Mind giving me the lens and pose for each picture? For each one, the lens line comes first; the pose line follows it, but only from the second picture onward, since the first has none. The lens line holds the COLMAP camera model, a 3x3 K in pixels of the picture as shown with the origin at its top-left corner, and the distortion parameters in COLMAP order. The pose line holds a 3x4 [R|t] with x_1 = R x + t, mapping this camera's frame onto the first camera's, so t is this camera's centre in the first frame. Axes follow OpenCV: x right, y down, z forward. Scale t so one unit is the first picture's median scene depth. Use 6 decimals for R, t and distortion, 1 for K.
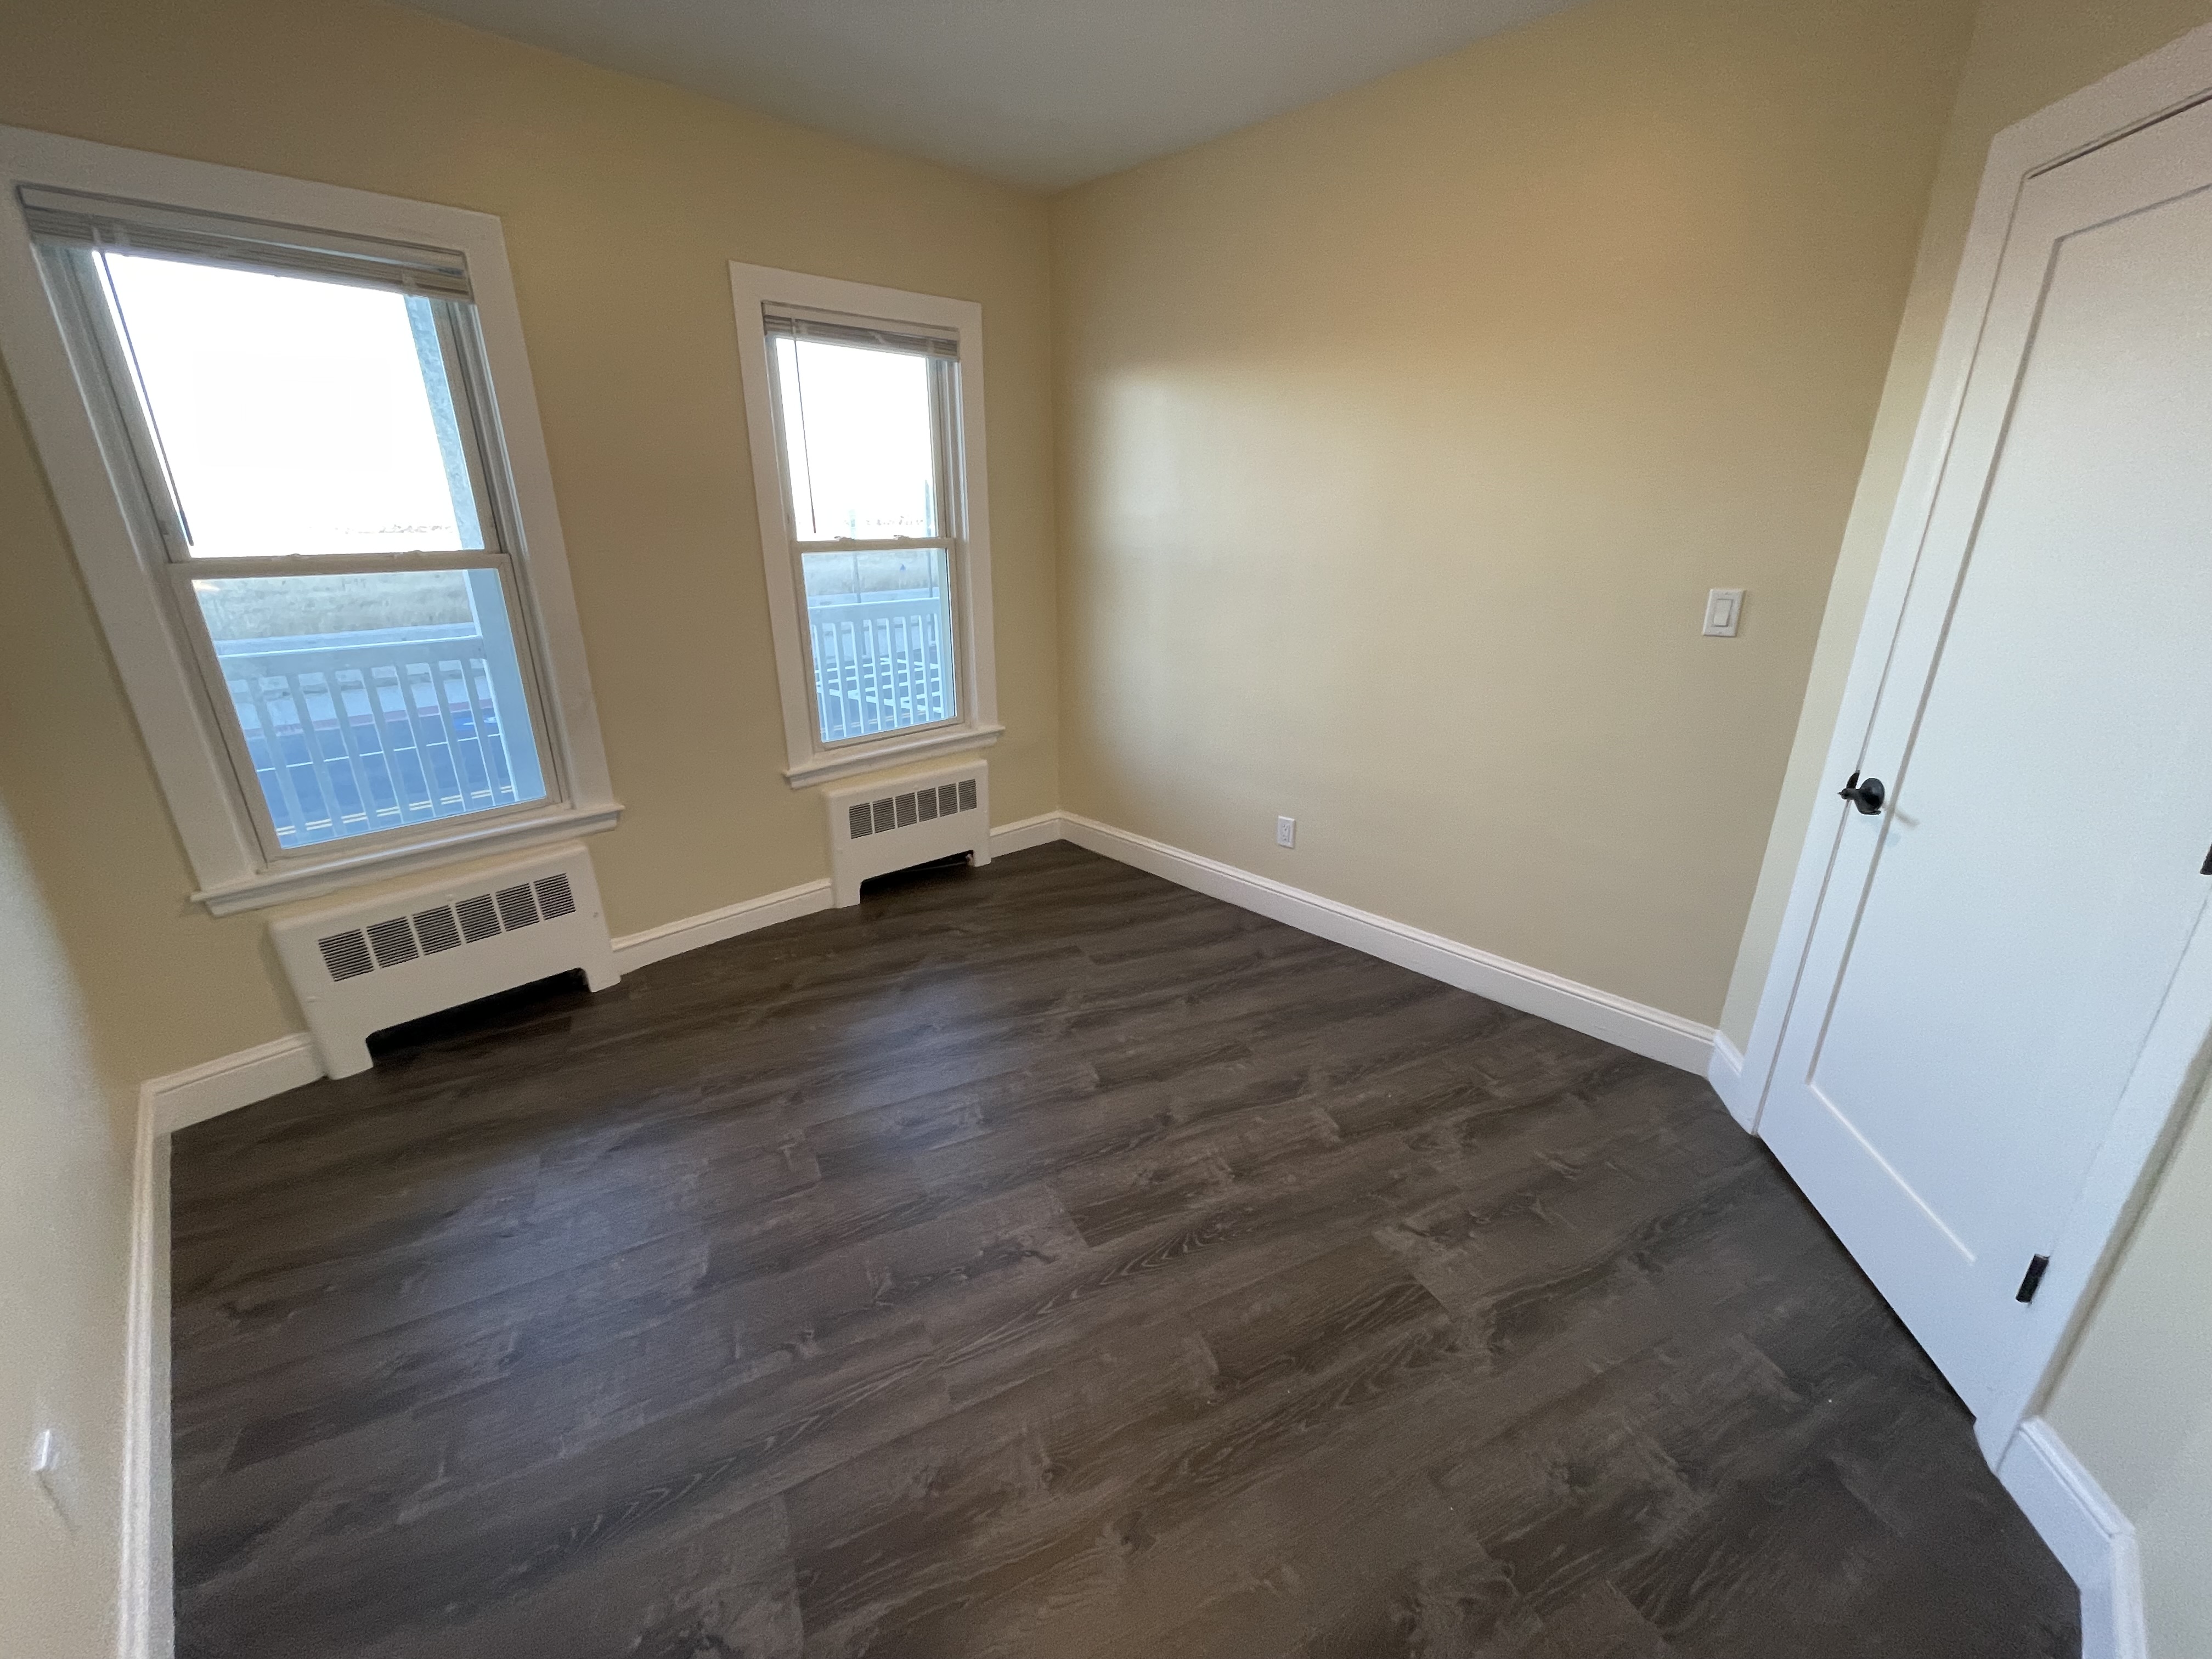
lens RADIAL K [[883.4, 0, 1100.0], [0, 883.4, 821.1], [0, 0, 1]] dist [0.003293, 0.000448]
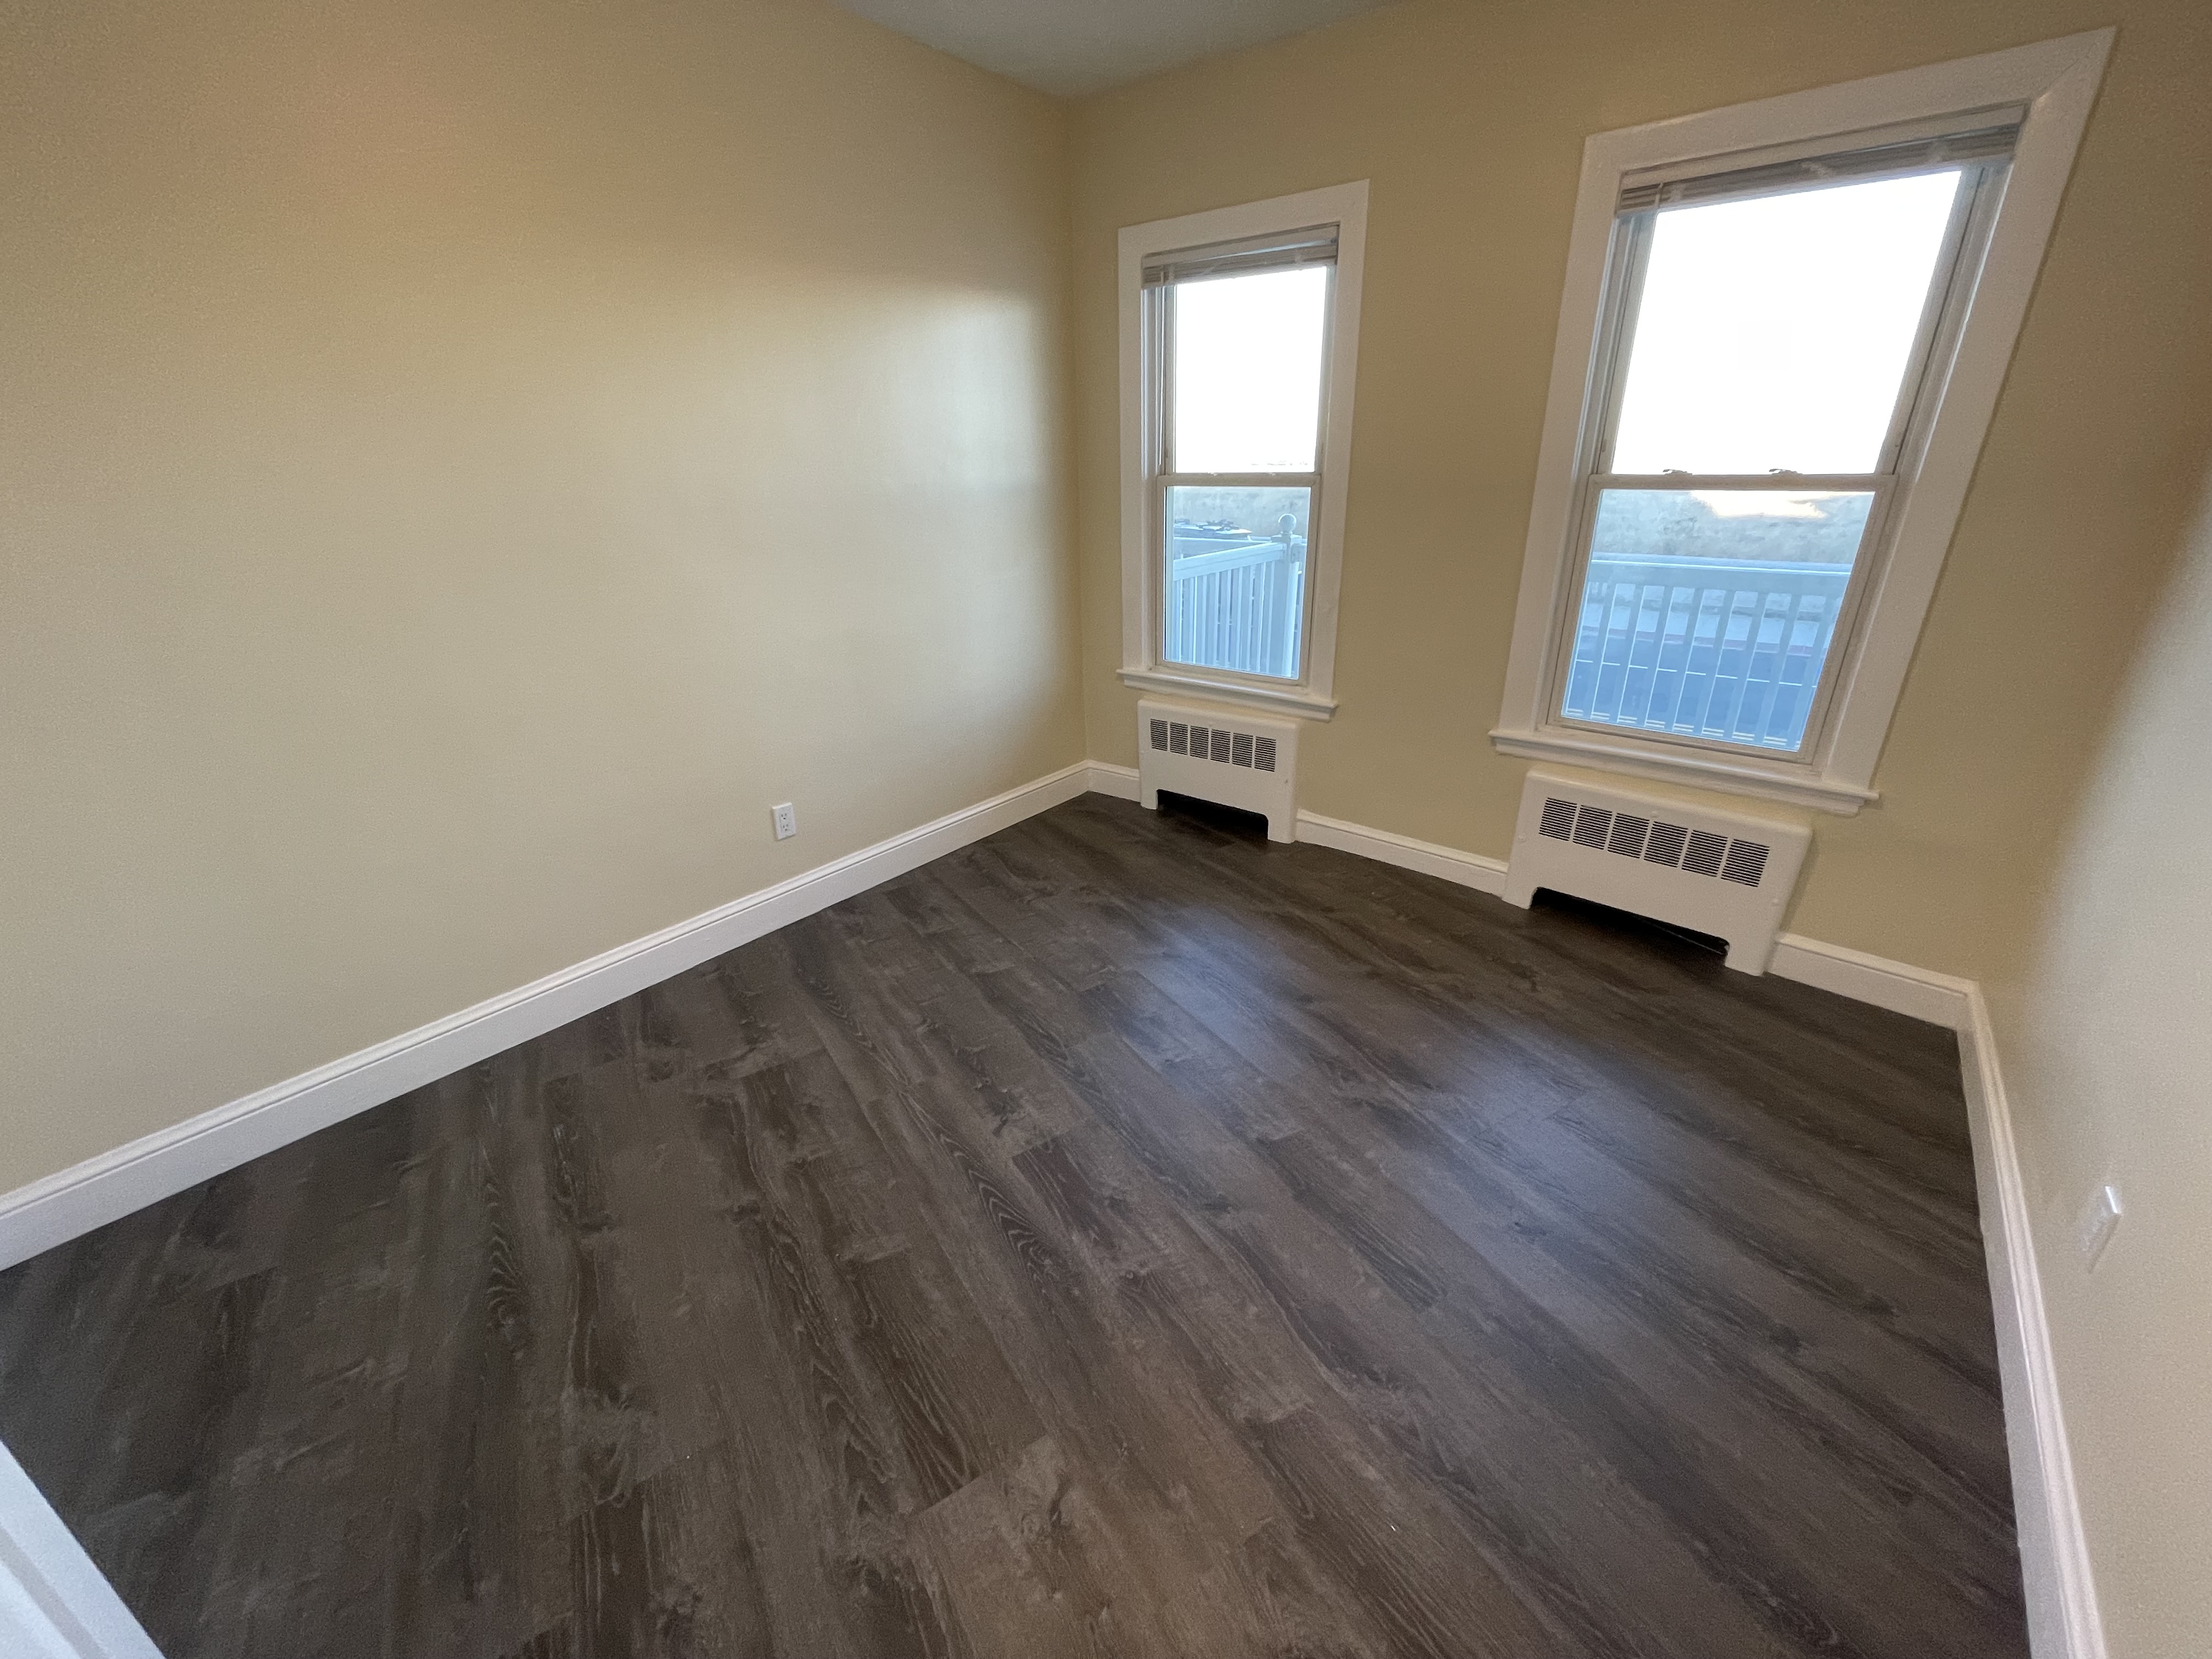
lens RADIAL K [[890.2, 0, 1114.1], [0, 890.2, 822.5], [0, 0, 1]] dist [0.001155, 0.000142]
pose [[0.127289, 0.381902, -0.915395, 0.590773], [-0.318608, 0.889736, 0.326893, -0.184897], [0.939301, 0.250042, 0.234931, 0.552806]]
